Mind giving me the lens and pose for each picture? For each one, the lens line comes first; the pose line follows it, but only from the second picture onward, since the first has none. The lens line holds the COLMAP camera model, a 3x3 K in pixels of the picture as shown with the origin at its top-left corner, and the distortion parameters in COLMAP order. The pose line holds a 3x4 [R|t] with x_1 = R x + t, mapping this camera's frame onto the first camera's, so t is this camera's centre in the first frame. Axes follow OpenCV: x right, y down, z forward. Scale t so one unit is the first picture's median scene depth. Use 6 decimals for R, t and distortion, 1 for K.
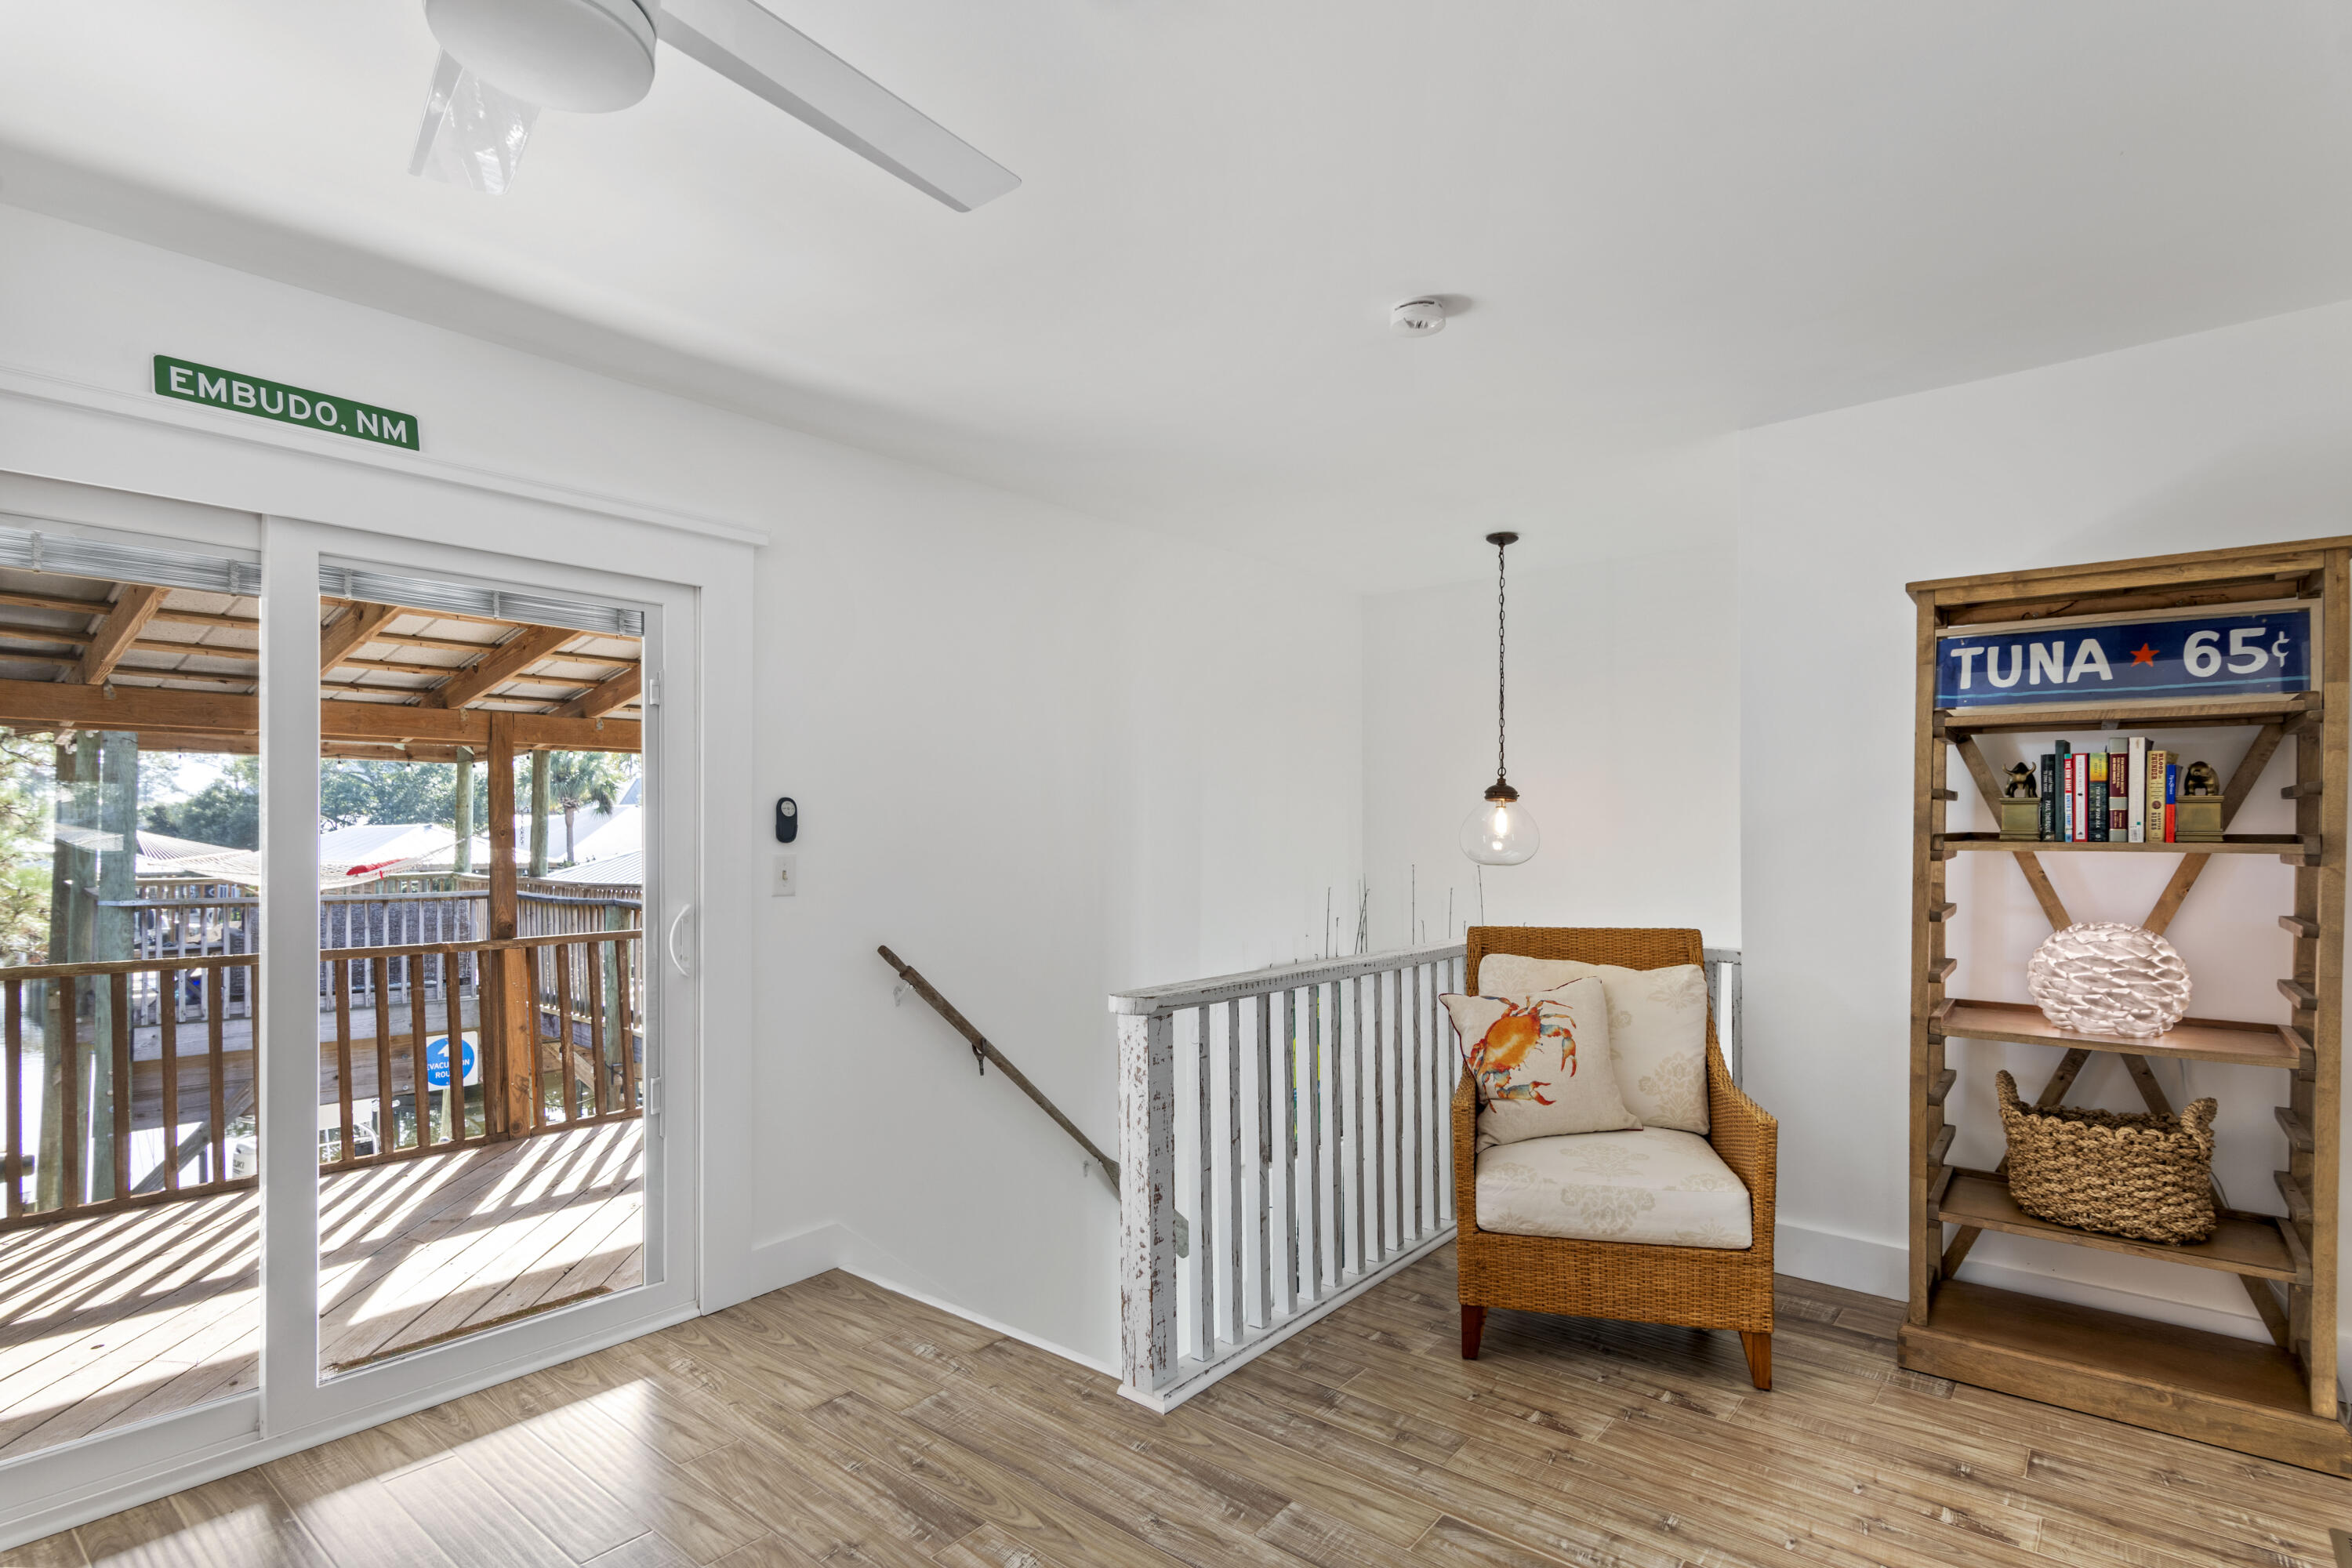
lens RADIAL K [[1156.2, 0, 1192.5], [0, 1156.2, 828.8], [0, 0, 1]] dist [0.004609, 0.000120]
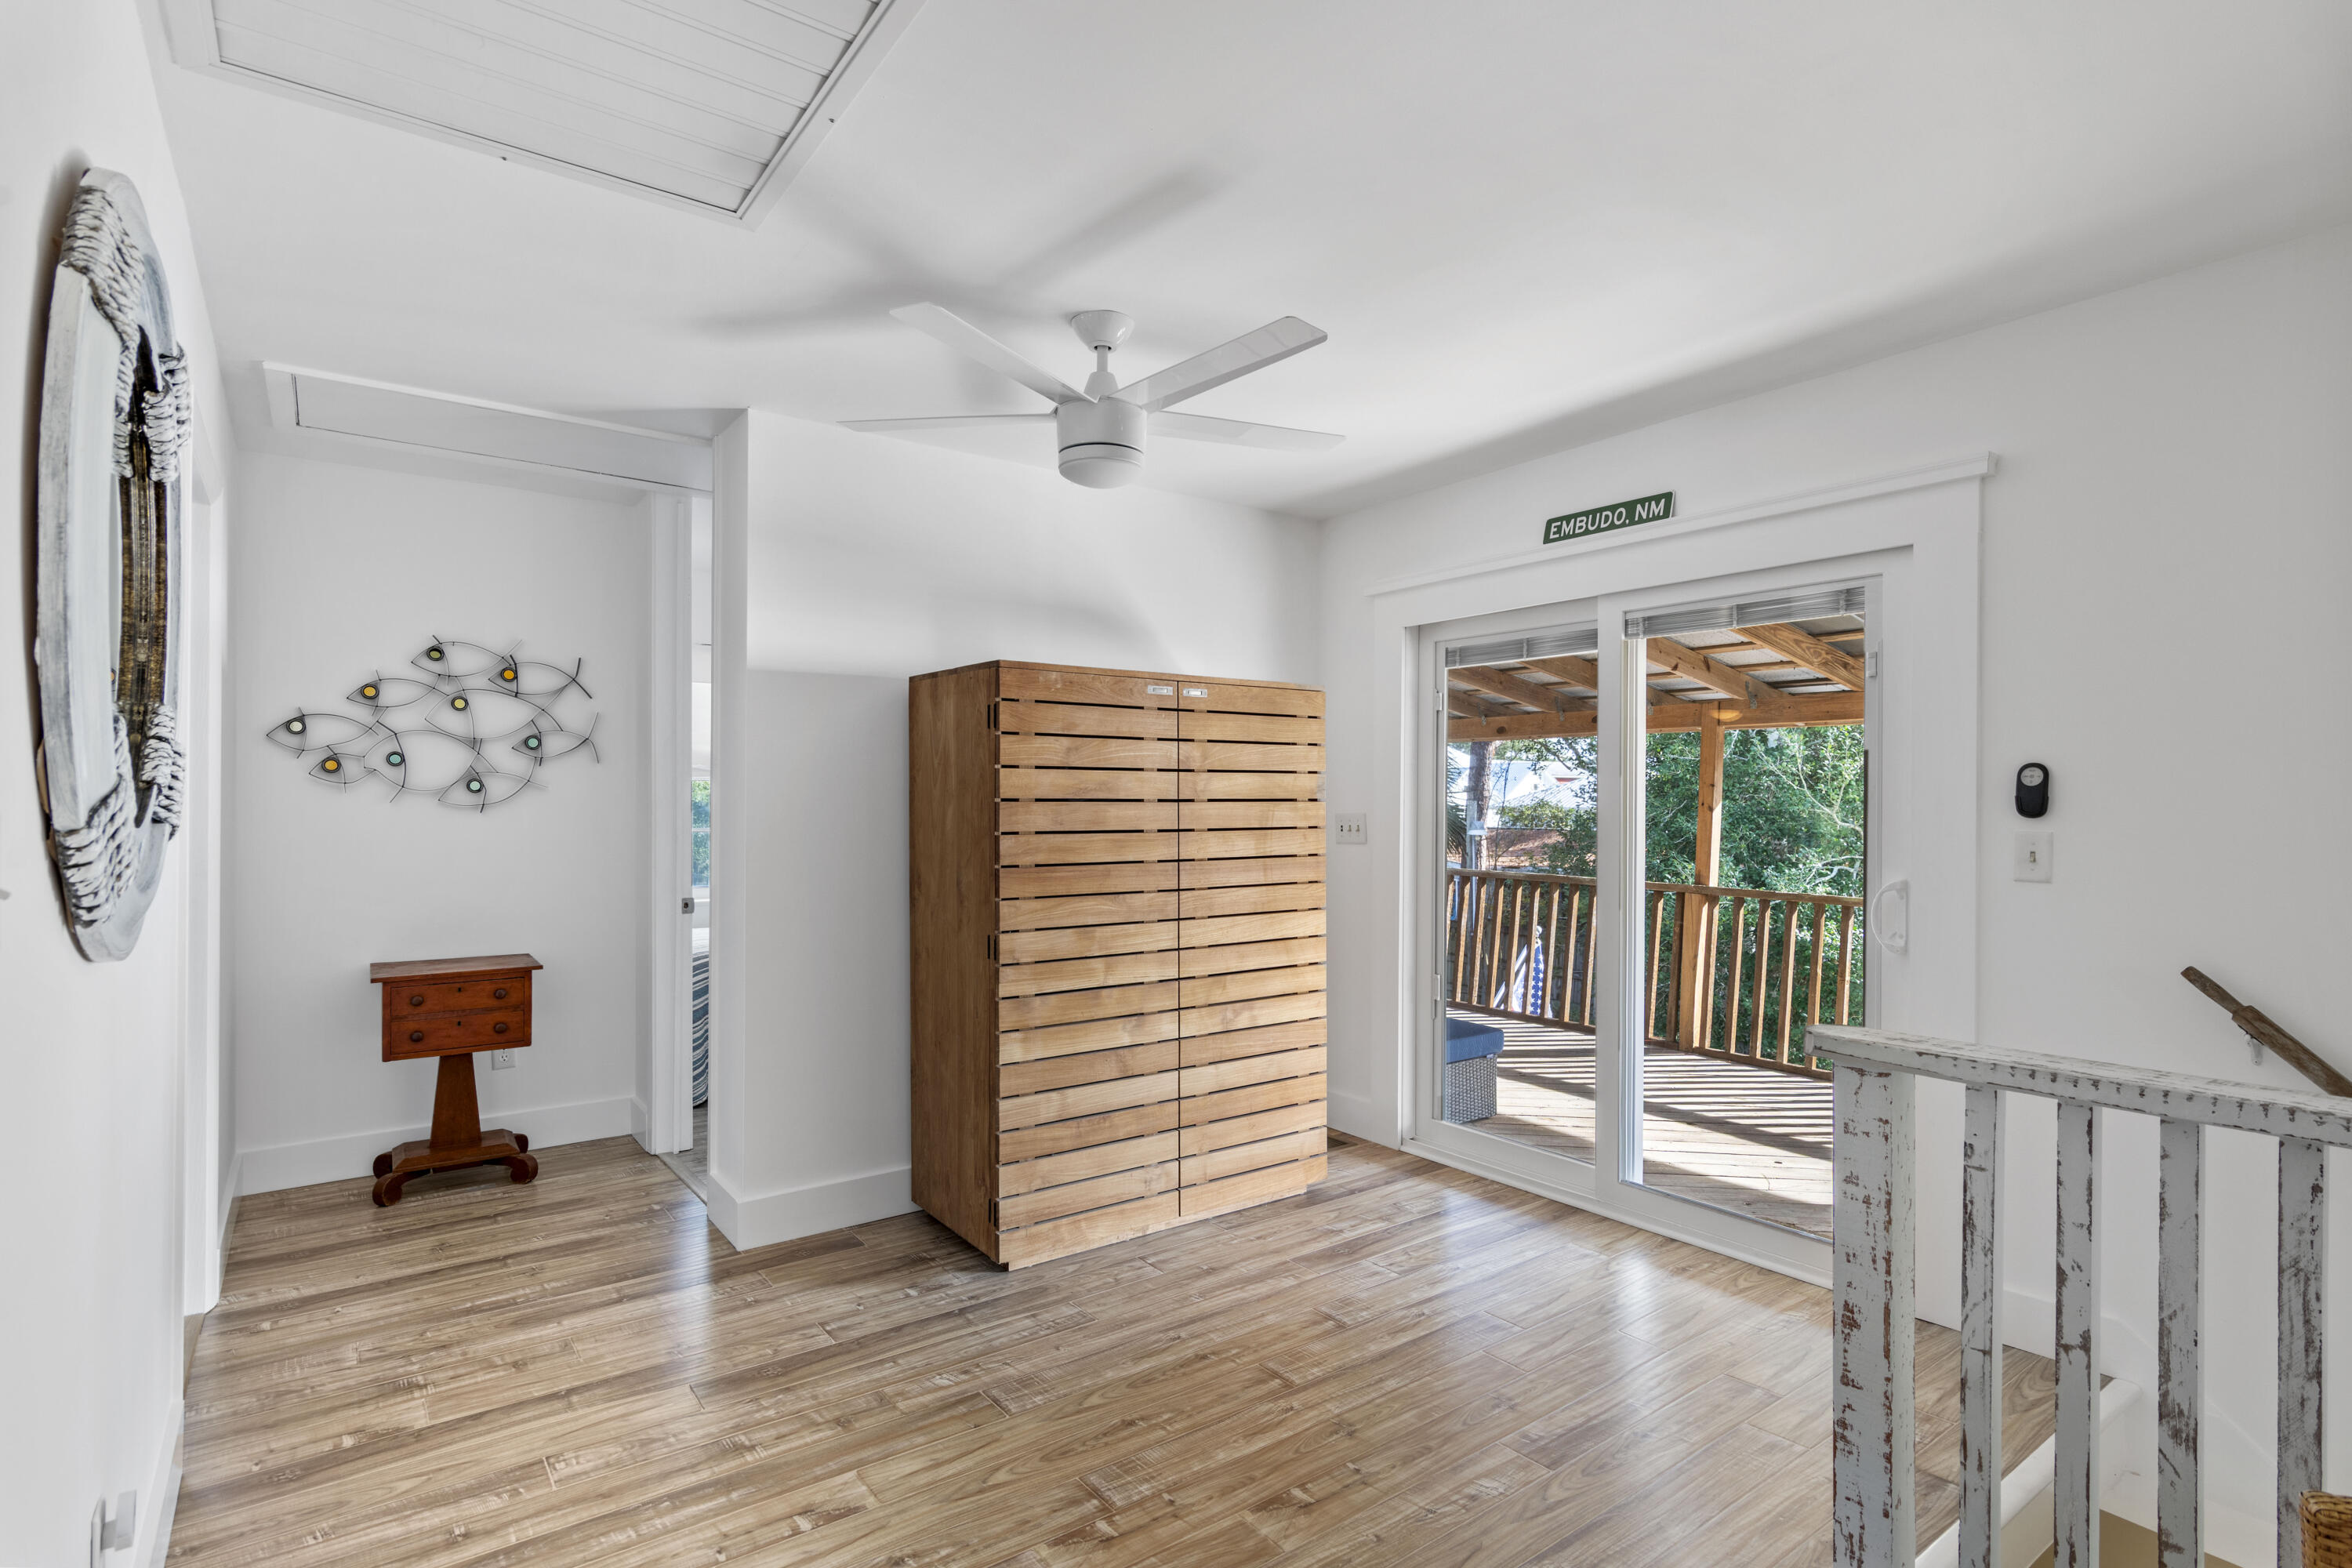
lens RADIAL K [[1156.2, 0, 1175.4], [0, 1156.2, 804.2], [0, 0, 1]] dist [0.004609, 0.000120]
pose [[-0.234940, 0.005377, -0.971995, 0.757509], [0.006067, 0.999973, 0.004065, -0.006148], [0.971991, -0.004942, -0.234966, 0.761226]]
